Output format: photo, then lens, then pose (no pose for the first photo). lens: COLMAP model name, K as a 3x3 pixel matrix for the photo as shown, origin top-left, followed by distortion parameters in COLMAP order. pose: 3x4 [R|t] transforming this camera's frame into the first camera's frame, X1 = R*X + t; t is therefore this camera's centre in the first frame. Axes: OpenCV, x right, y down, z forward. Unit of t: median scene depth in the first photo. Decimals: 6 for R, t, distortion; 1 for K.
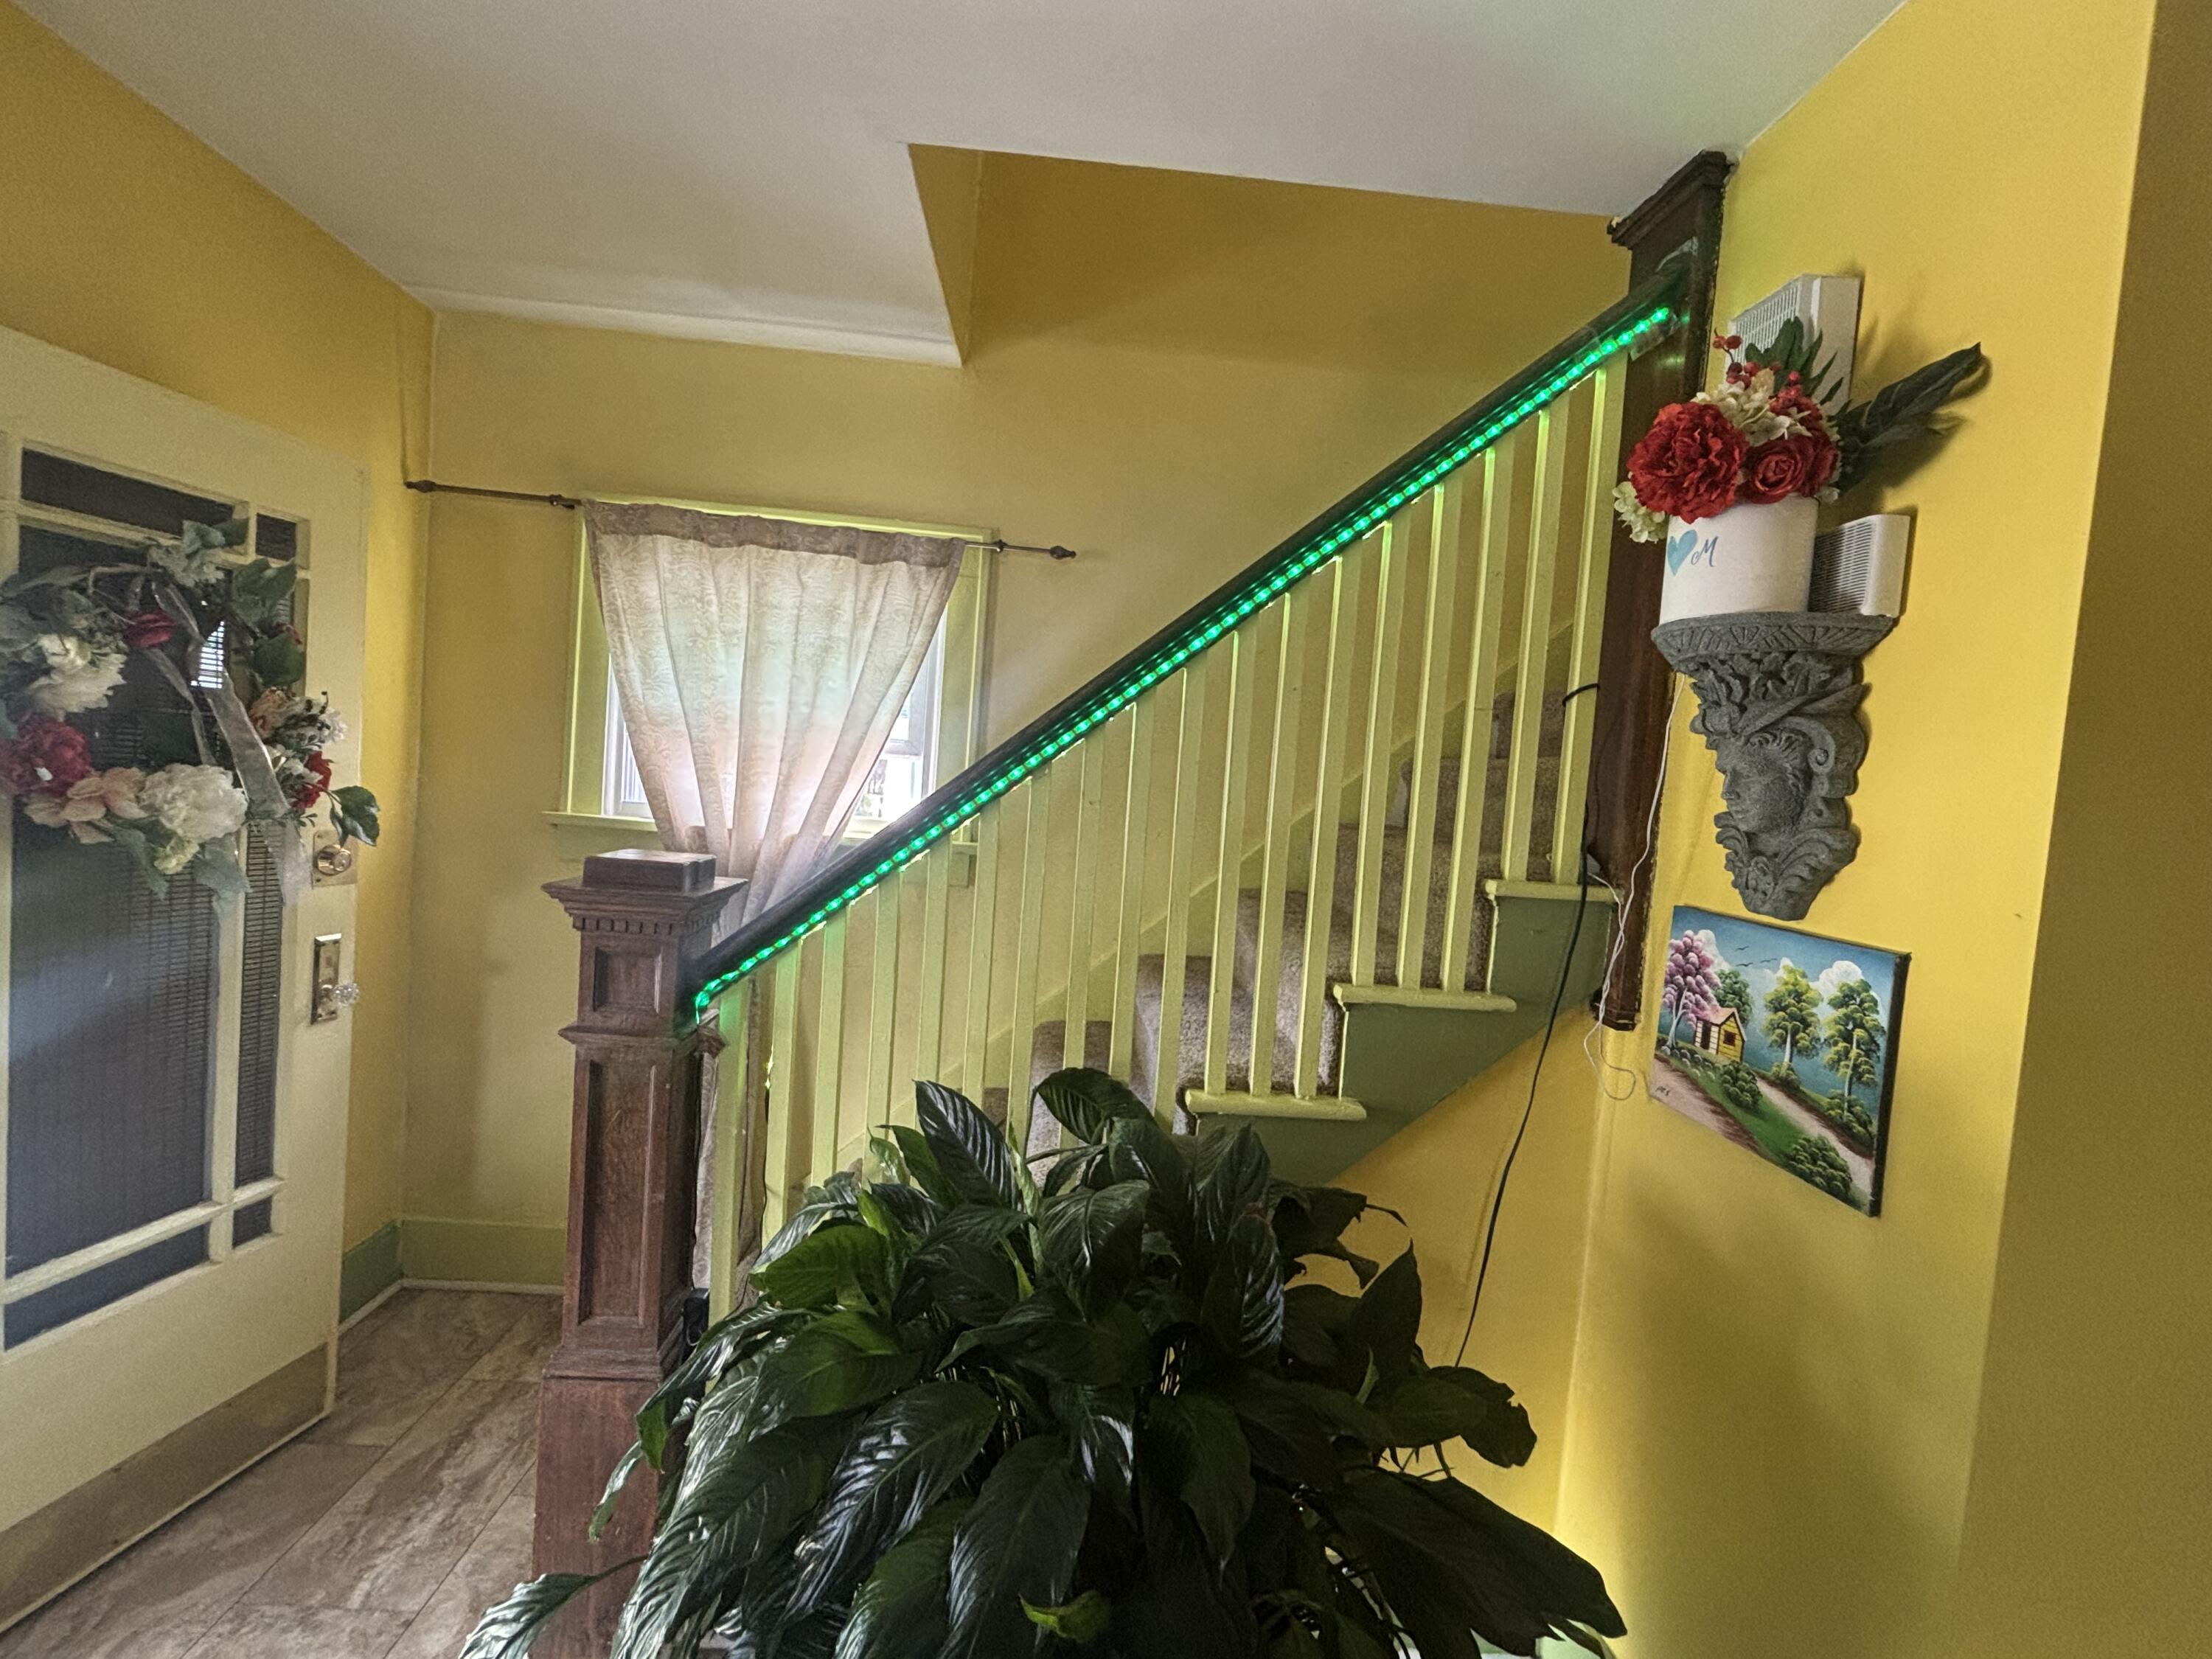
lens RADIAL K [[963.6, 0, 1088.8], [0, 963.6, 821.3], [0, 0, 1]] dist [0.001130, 0.001437]
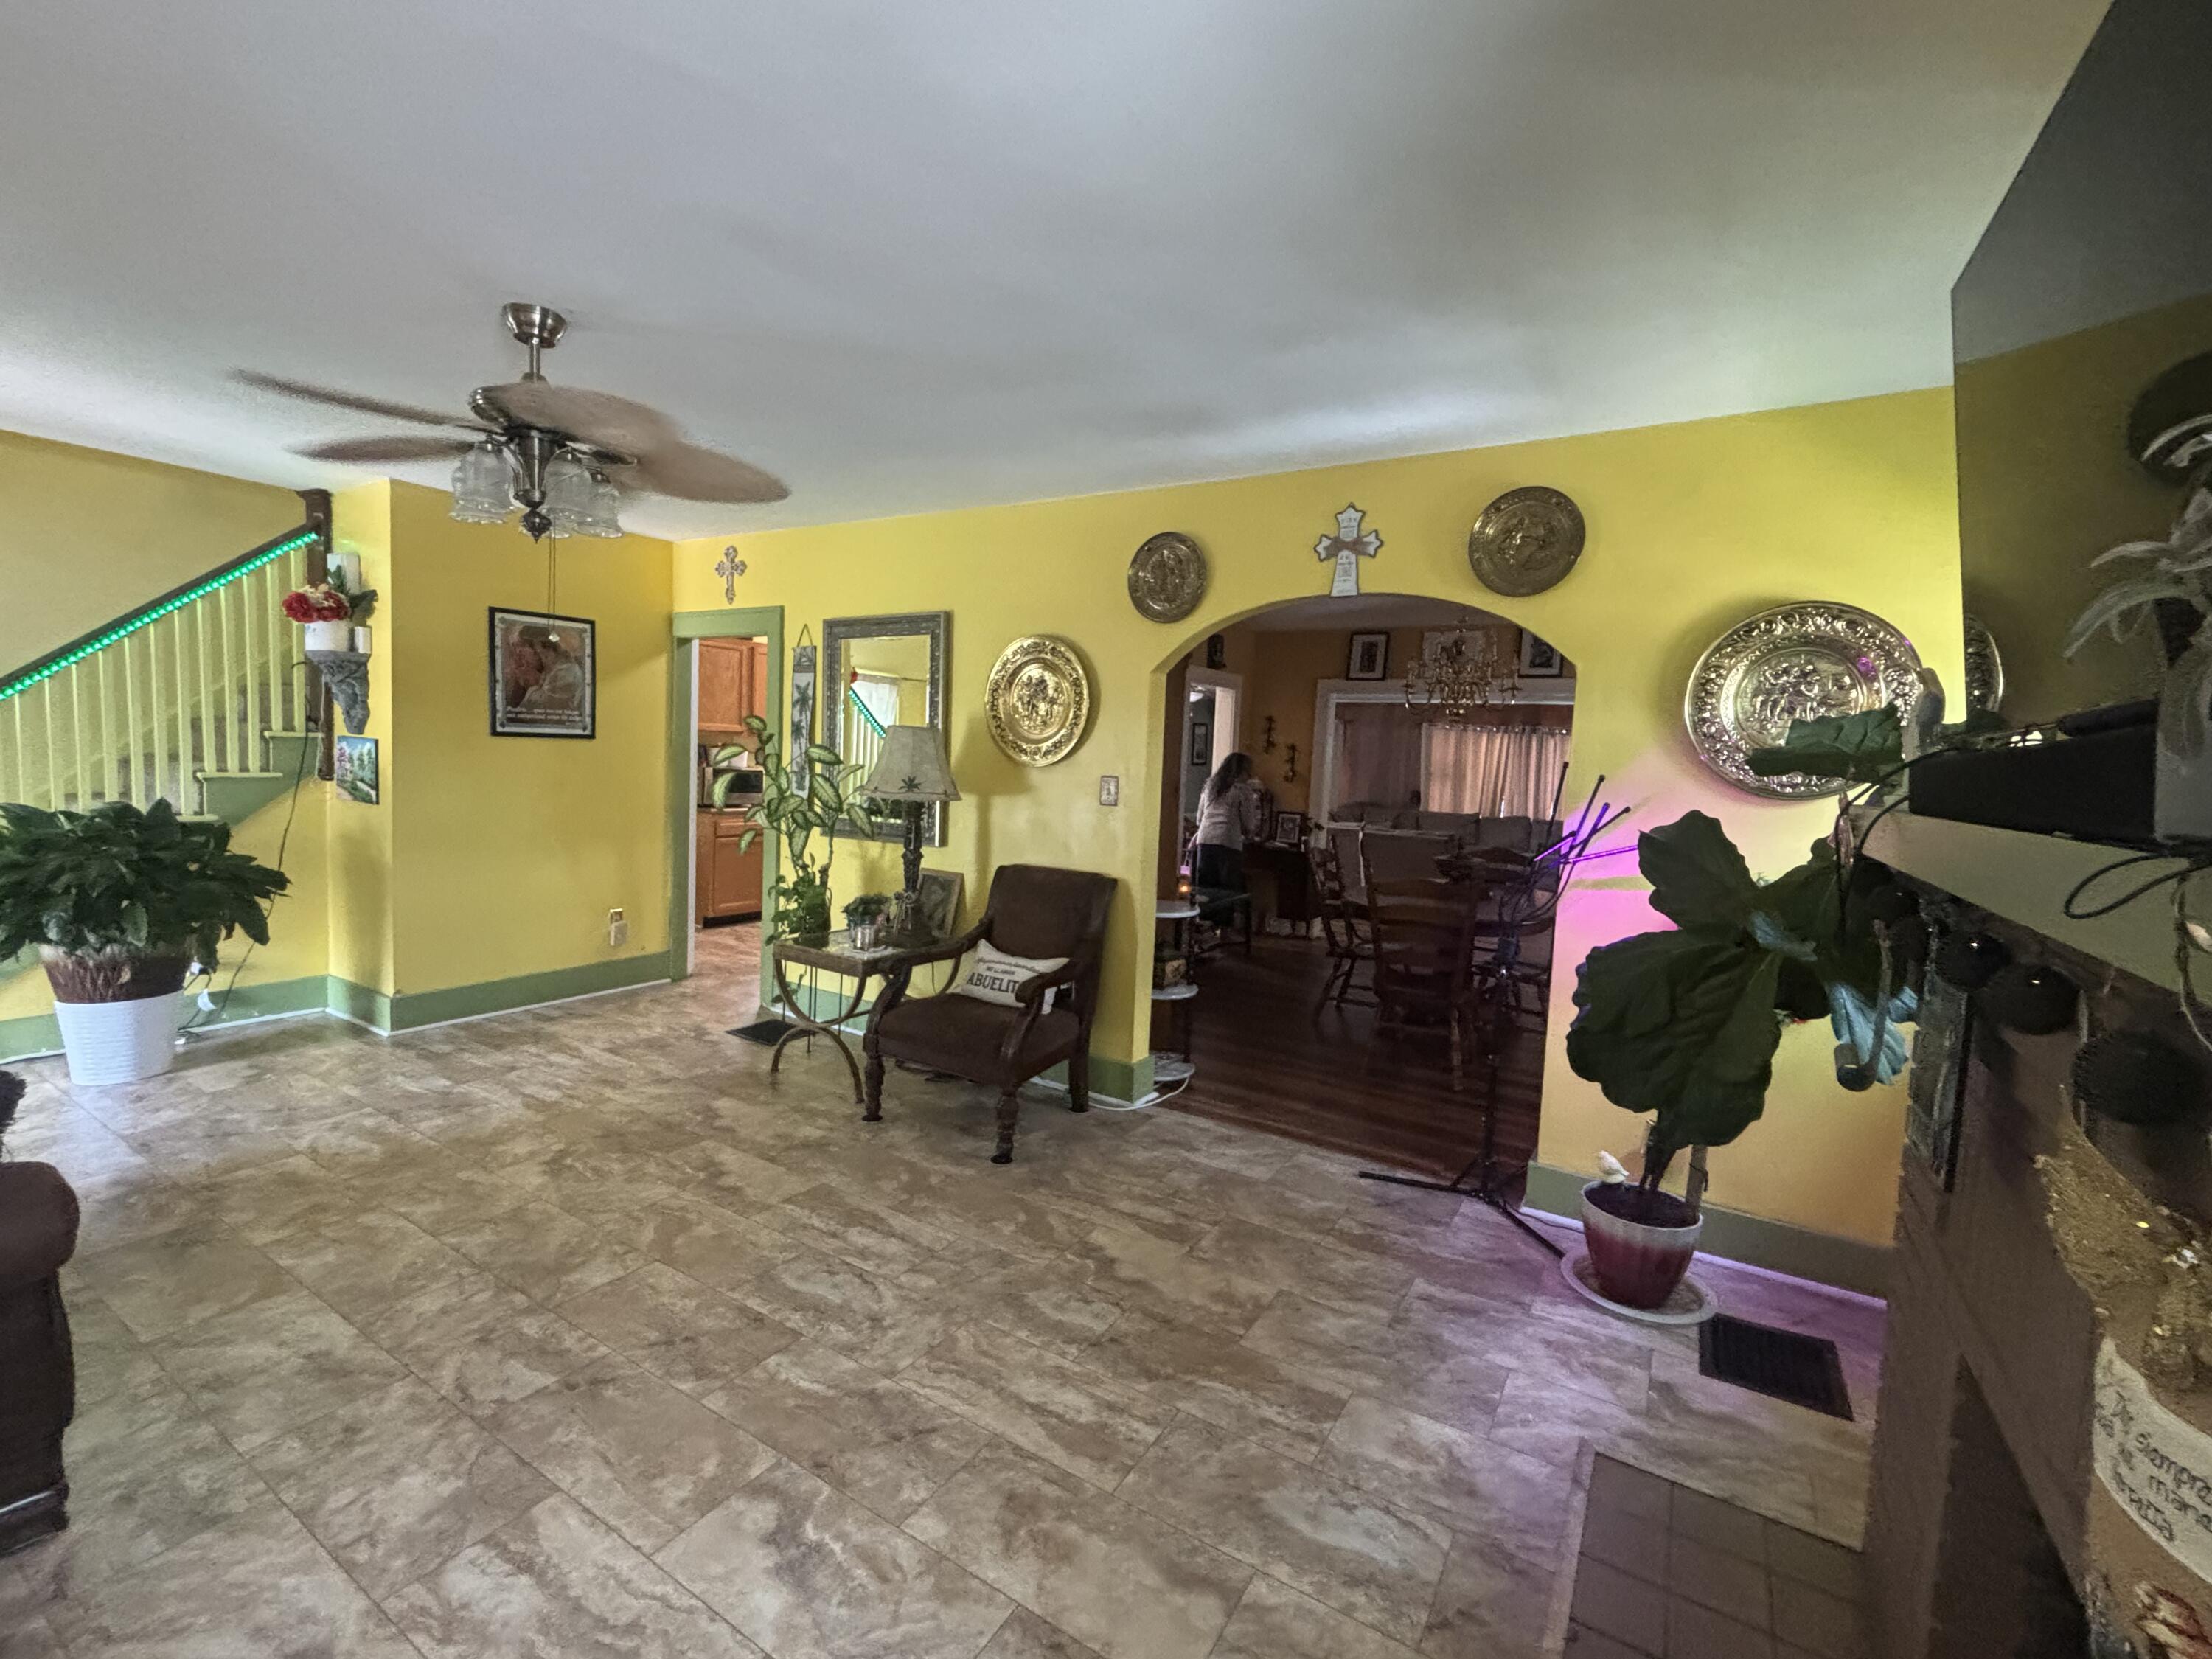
lens RADIAL K [[963.6, 0, 1100.5], [0, 963.6, 820.8], [0, 0, 1]] dist [0.001130, 0.001437]
pose [[0.558822, -0.106615, 0.822406, -0.743662], [0.033570, 0.993797, 0.106023, 0.136352], [-0.828608, -0.031639, 0.558935, -3.410003]]
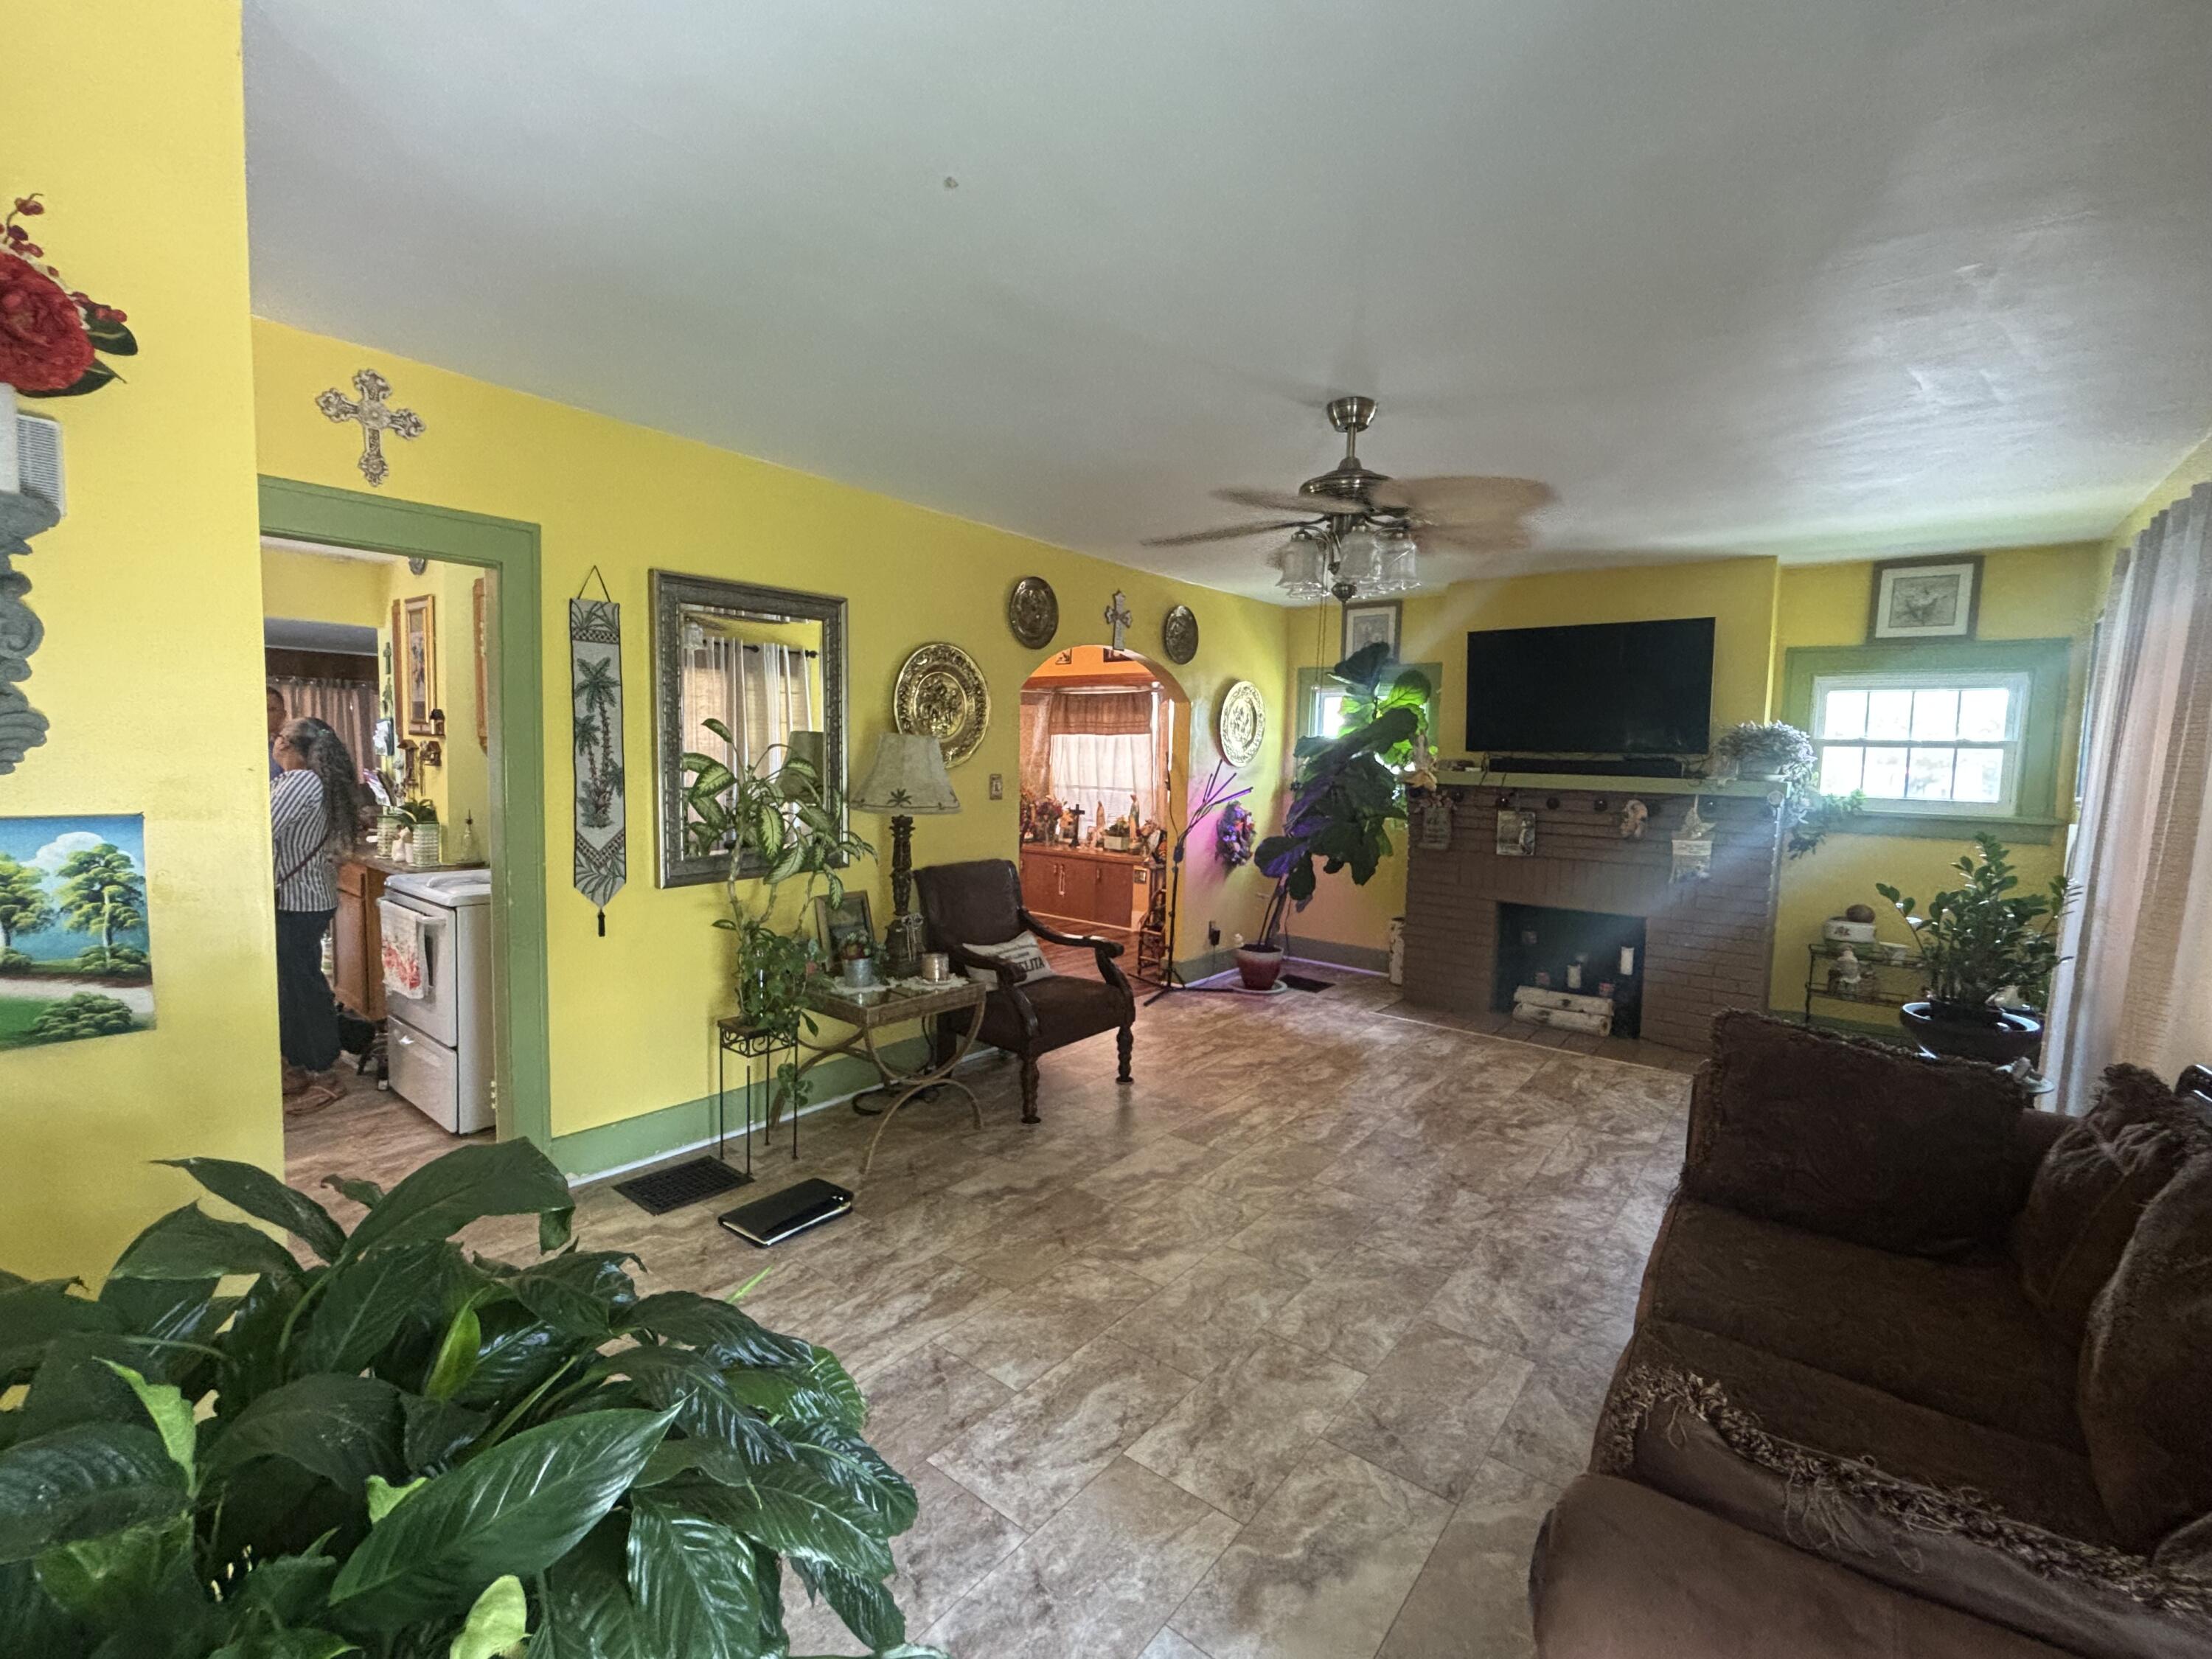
lens RADIAL K [[963.6, 0, 1102.0], [0, 963.6, 822.5], [0, 0, 1]] dist [0.001130, 0.001437]
pose [[-0.759035, -0.142732, 0.635211, -0.774843], [-0.052810, 0.985955, 0.158439, -0.099703], [-0.648904, 0.086715, -0.755913, 1.019003]]
